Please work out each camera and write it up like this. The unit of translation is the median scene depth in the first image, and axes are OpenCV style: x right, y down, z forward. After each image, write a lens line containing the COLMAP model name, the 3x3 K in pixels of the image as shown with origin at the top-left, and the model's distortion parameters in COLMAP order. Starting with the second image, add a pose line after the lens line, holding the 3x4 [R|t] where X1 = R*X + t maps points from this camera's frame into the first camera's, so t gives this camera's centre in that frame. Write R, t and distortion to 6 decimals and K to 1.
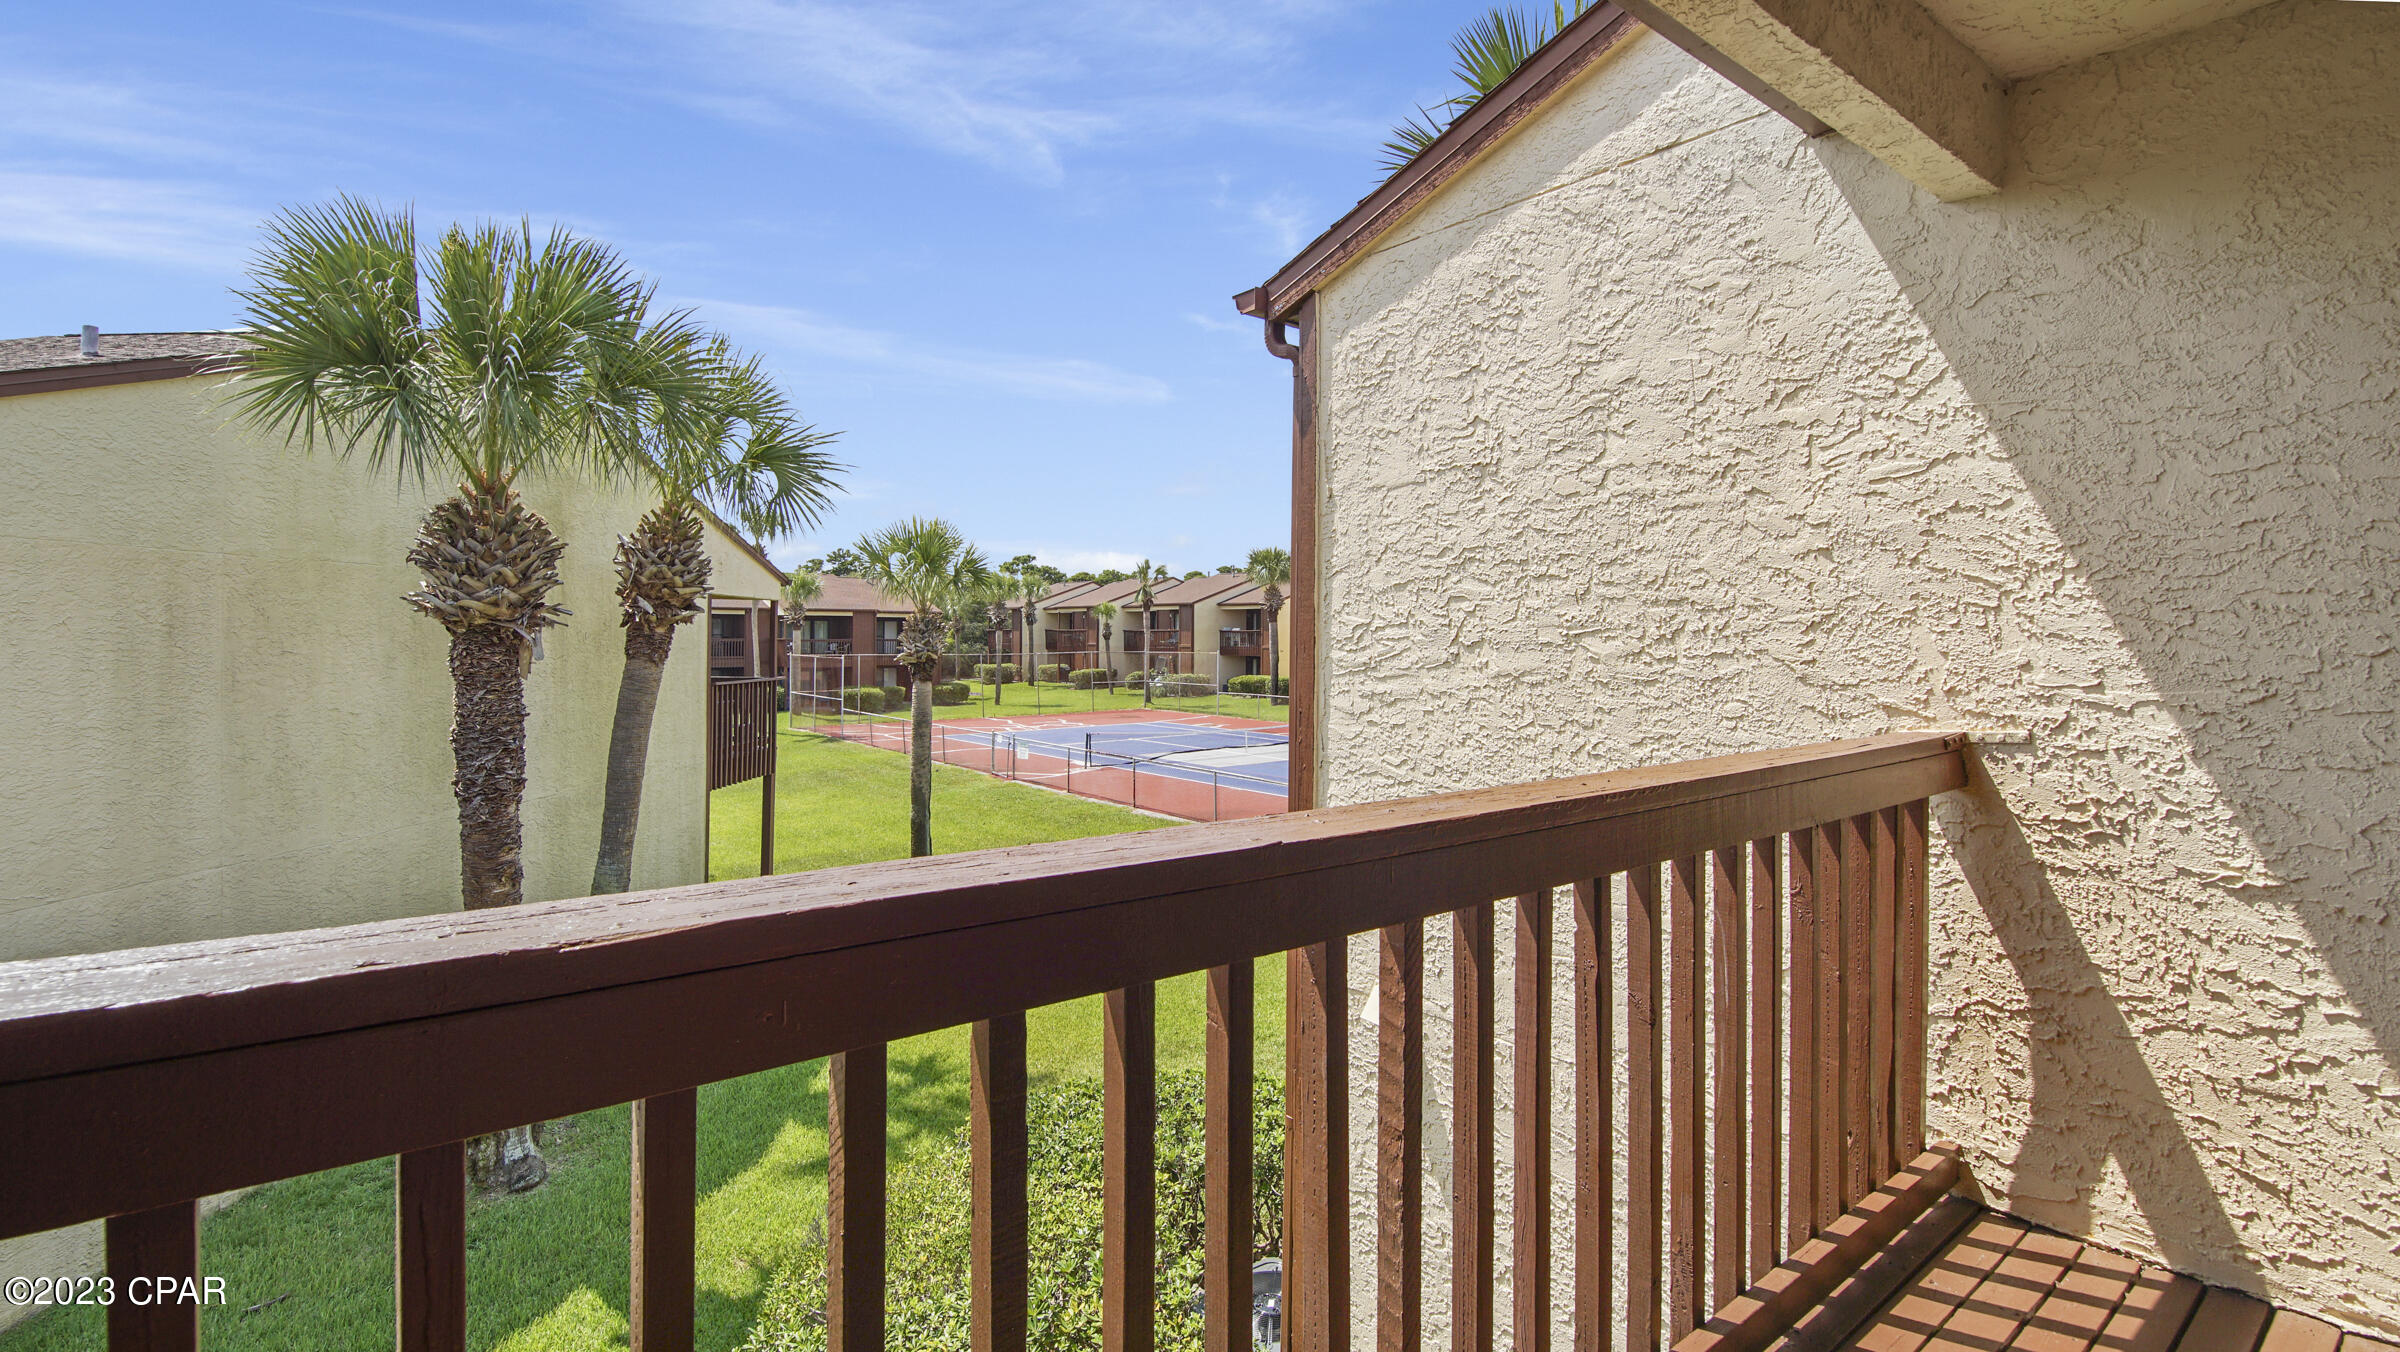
lens RADIAL K [[1082.5, 0, 1195.2], [0, 1082.5, 642.0], [0, 0, 1]] dist [0.021456, -0.015612]
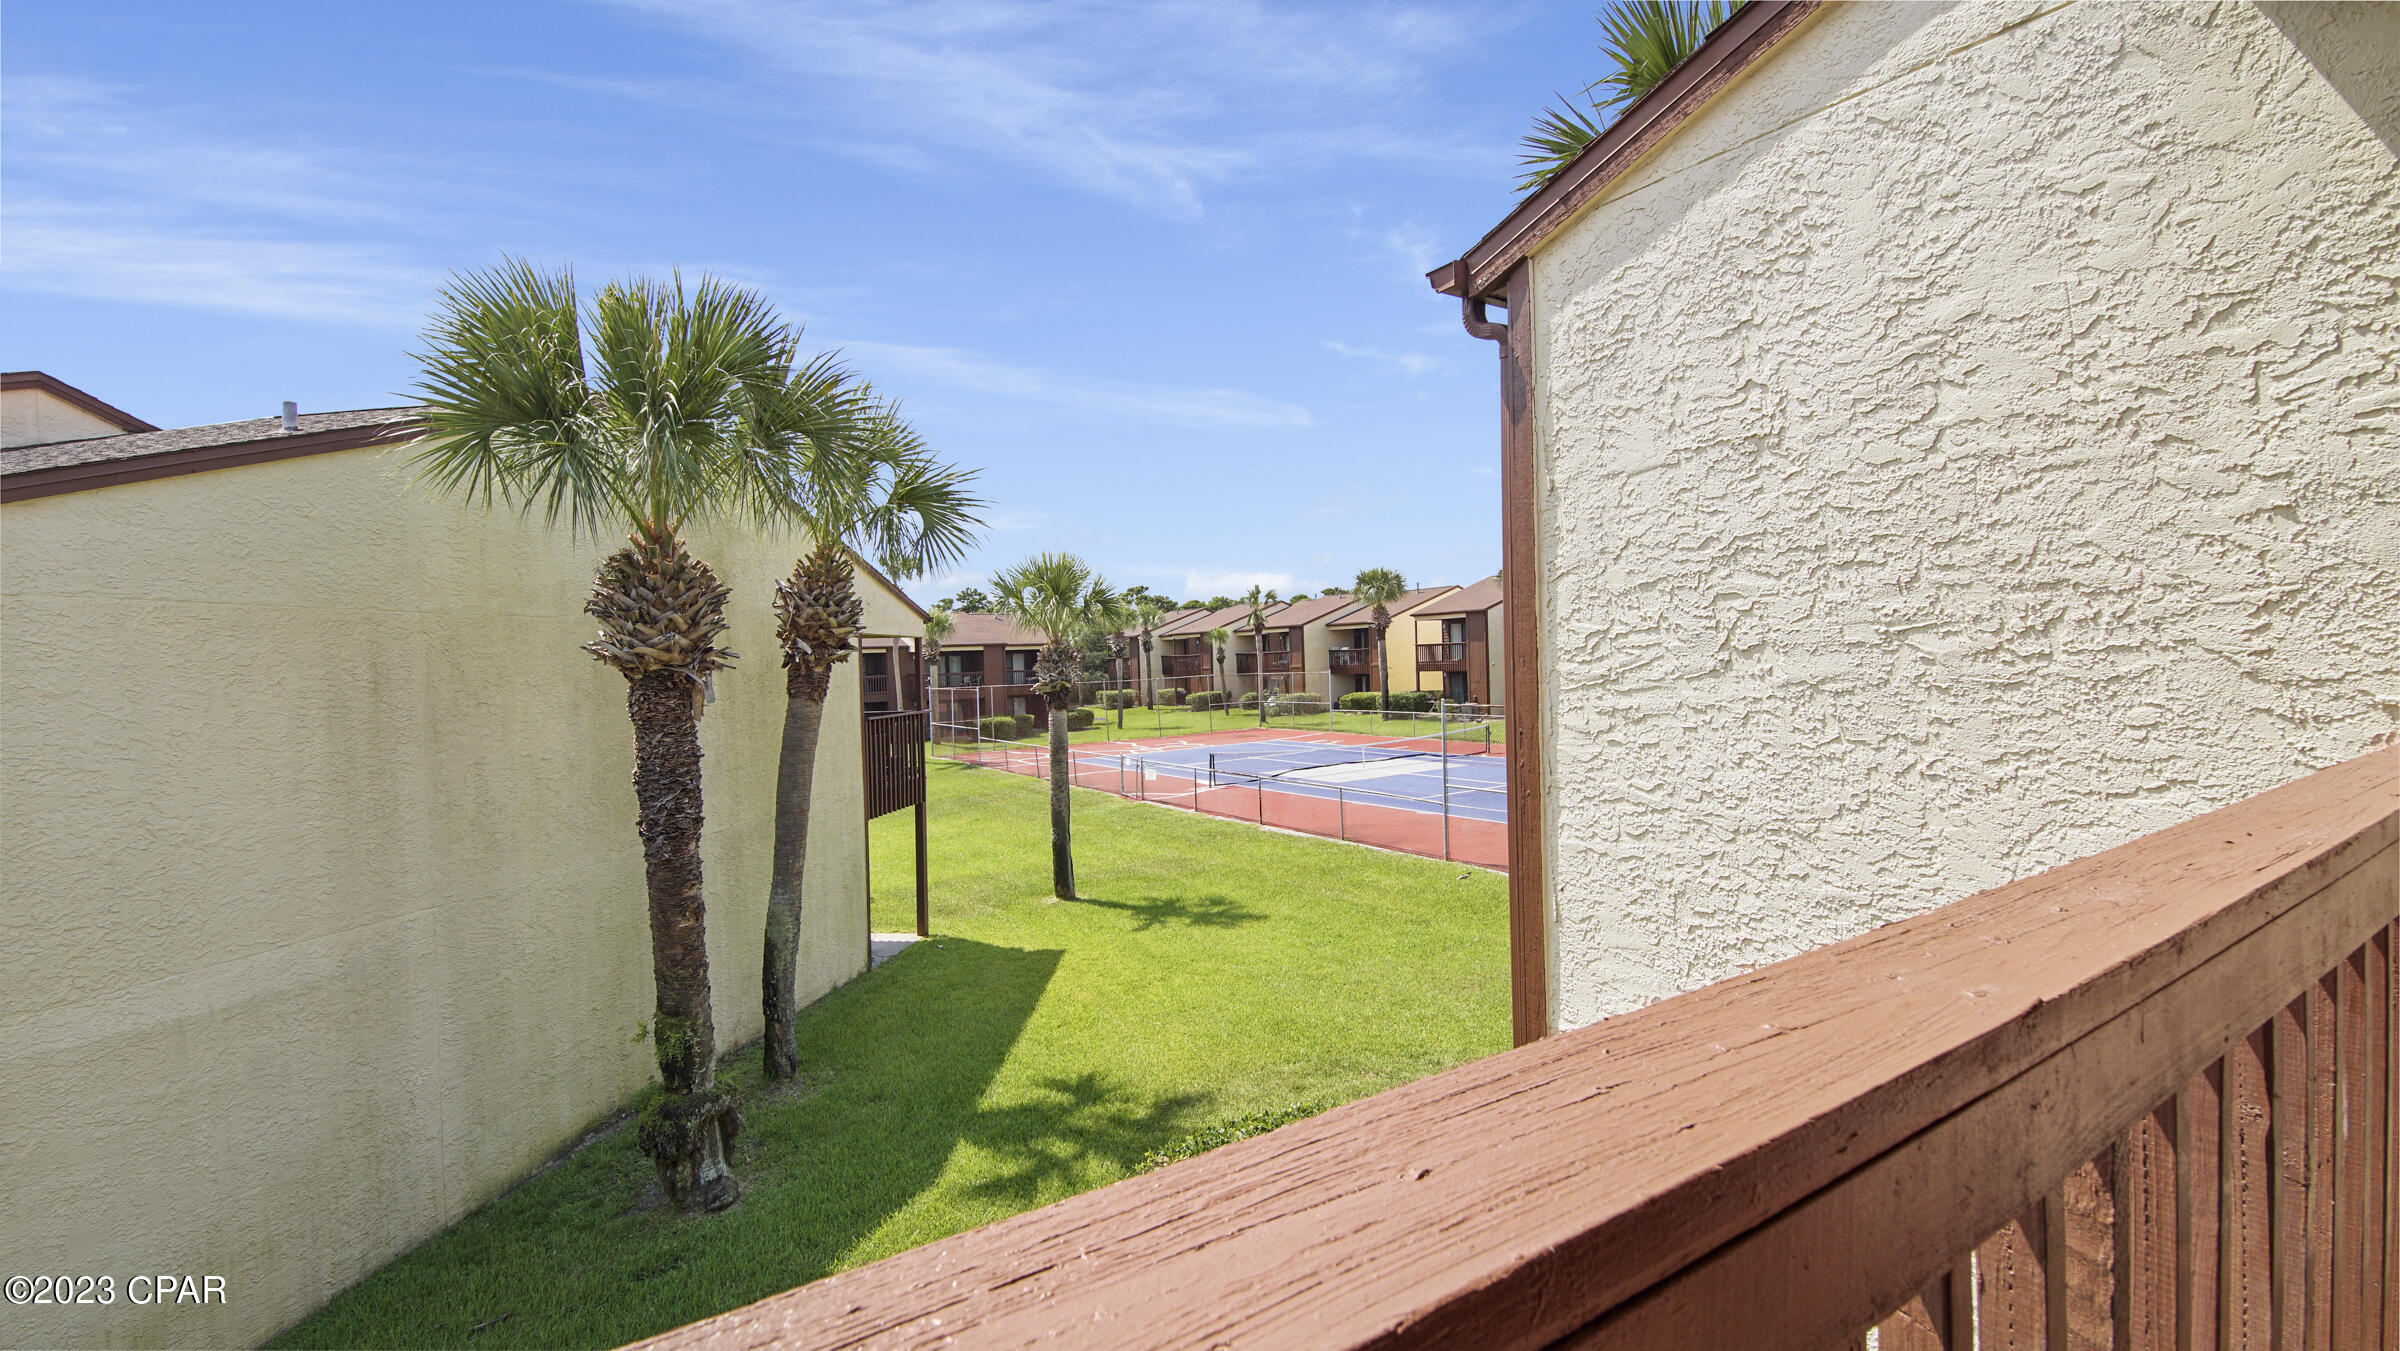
lens RADIAL K [[1025.1, 0, 1209.9], [0, 1025.1, 682.3], [0, 0, 1]] dist [0.012813, -0.008965]
pose [[0.995565, -0.036477, -0.086714, -0.115678], [0.038005, 0.999149, 0.016036, -0.000649], [0.086056, -0.019261, 0.996104, 0.178507]]
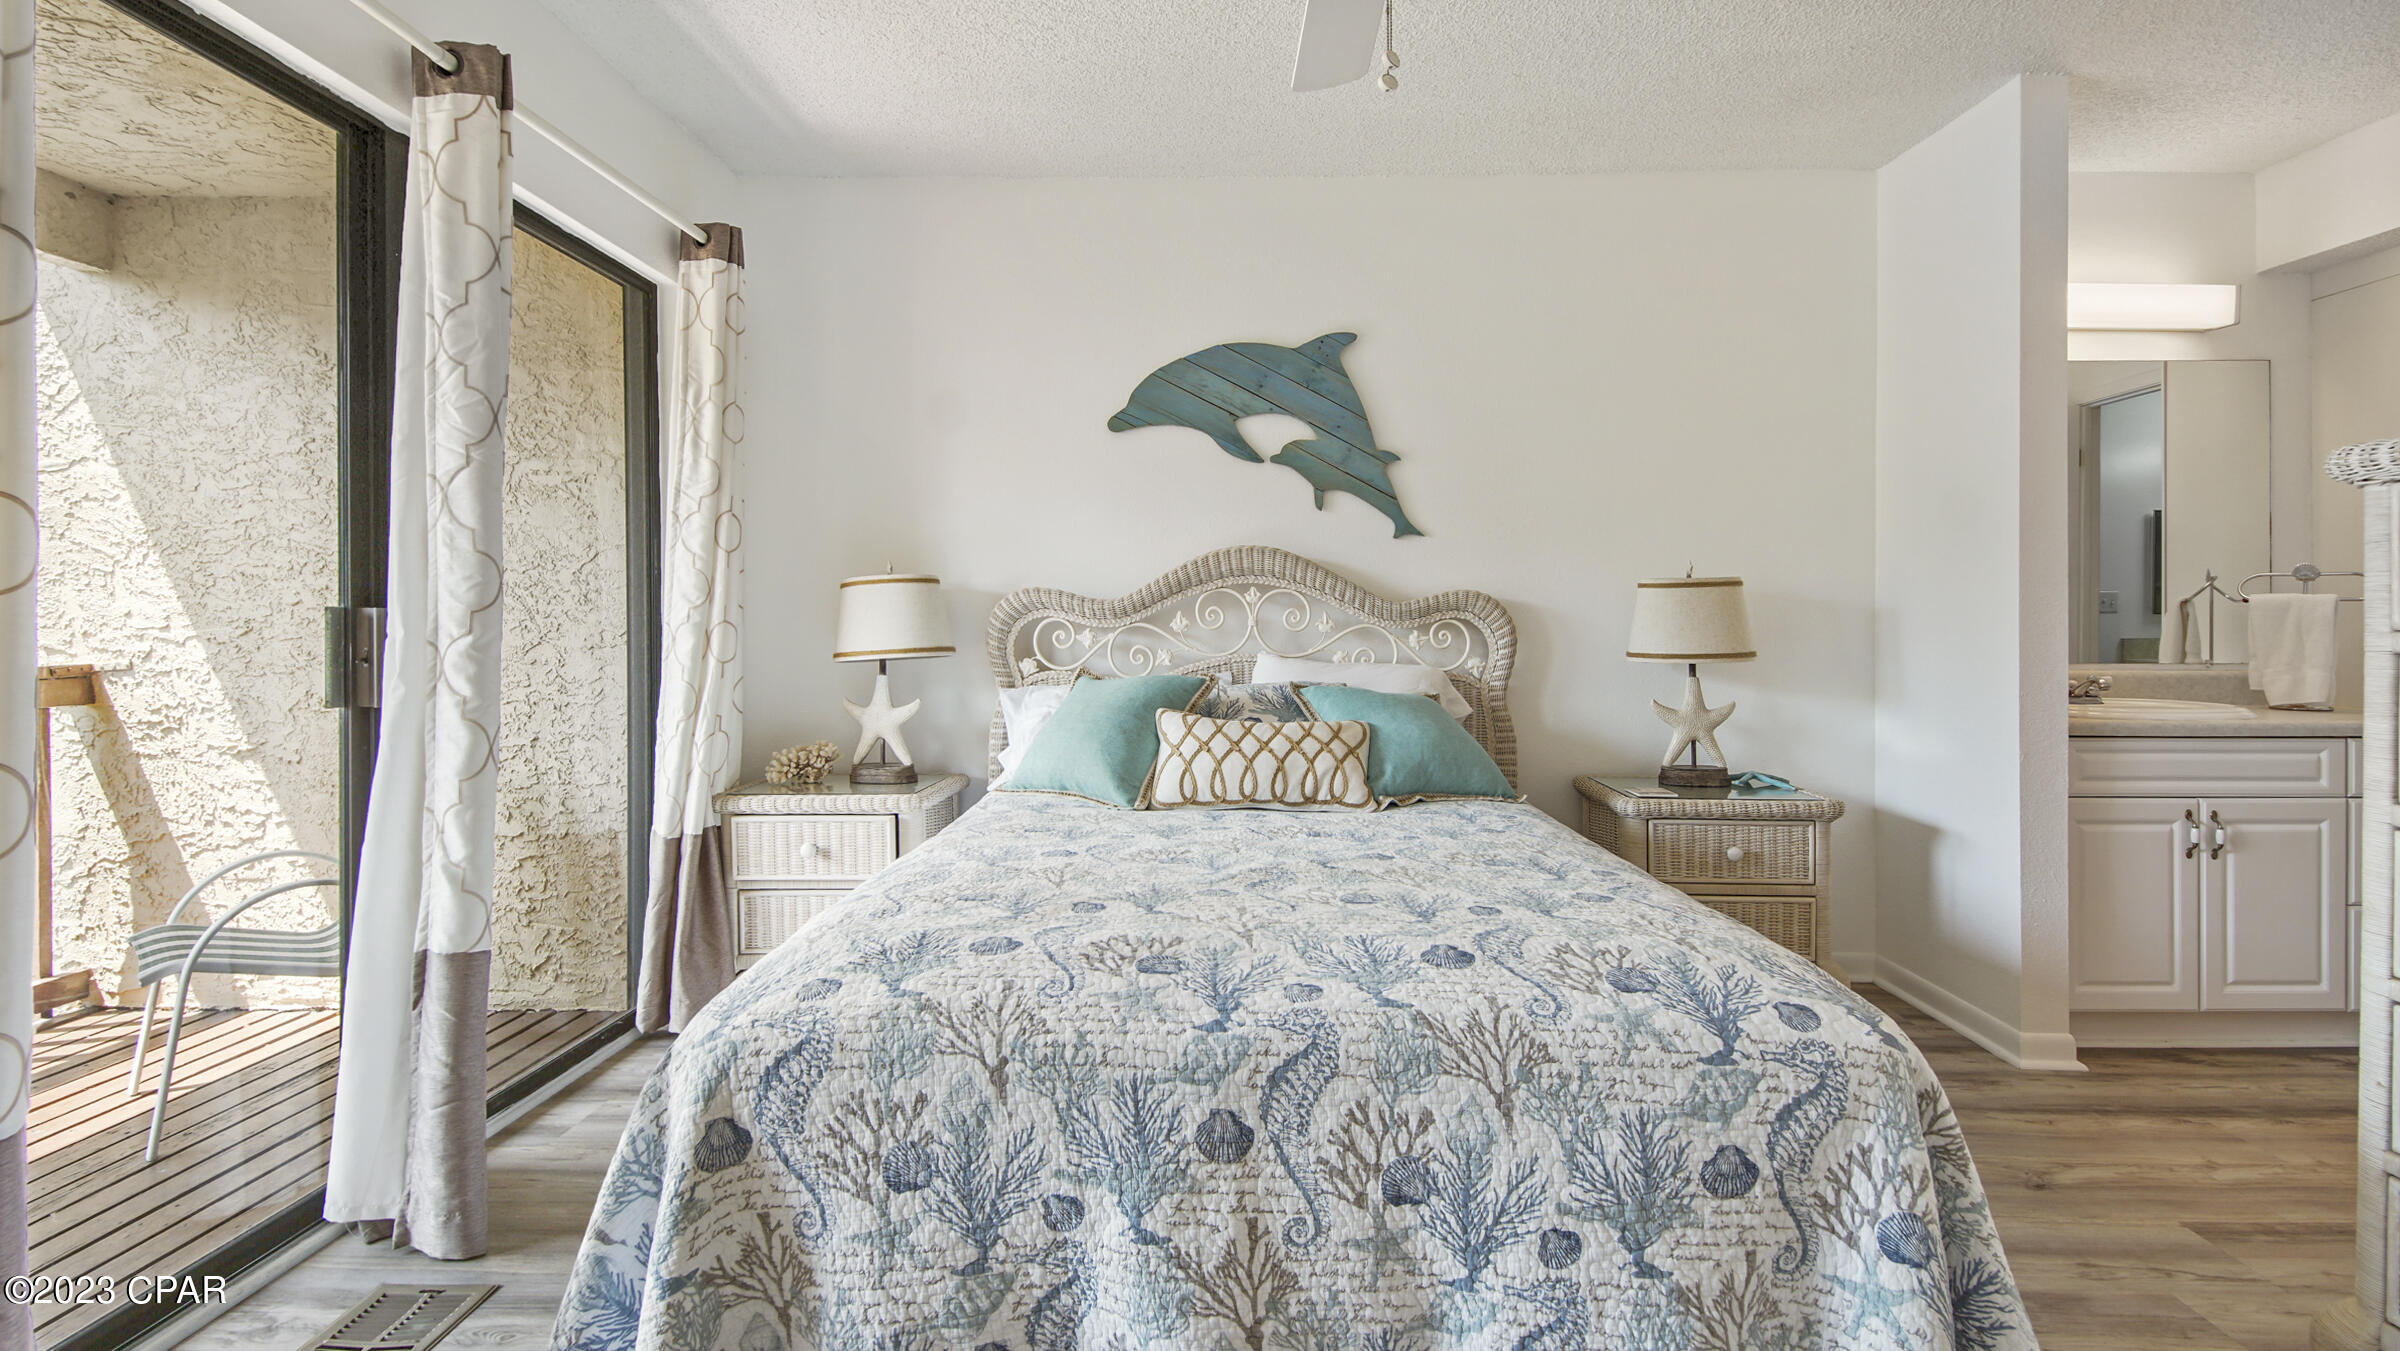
lens RADIAL K [[1082.5, 0, 1227.6], [0, 1082.5, 634.4], [0, 0, 1]] dist [0.021456, -0.015612]
pose [[0.638024, -0.002599, 0.770012, 0.465017], [0.001656, 0.999997, 0.002004, 0.037860], [-0.770015, -0.000003, 0.638026, -0.783333]]
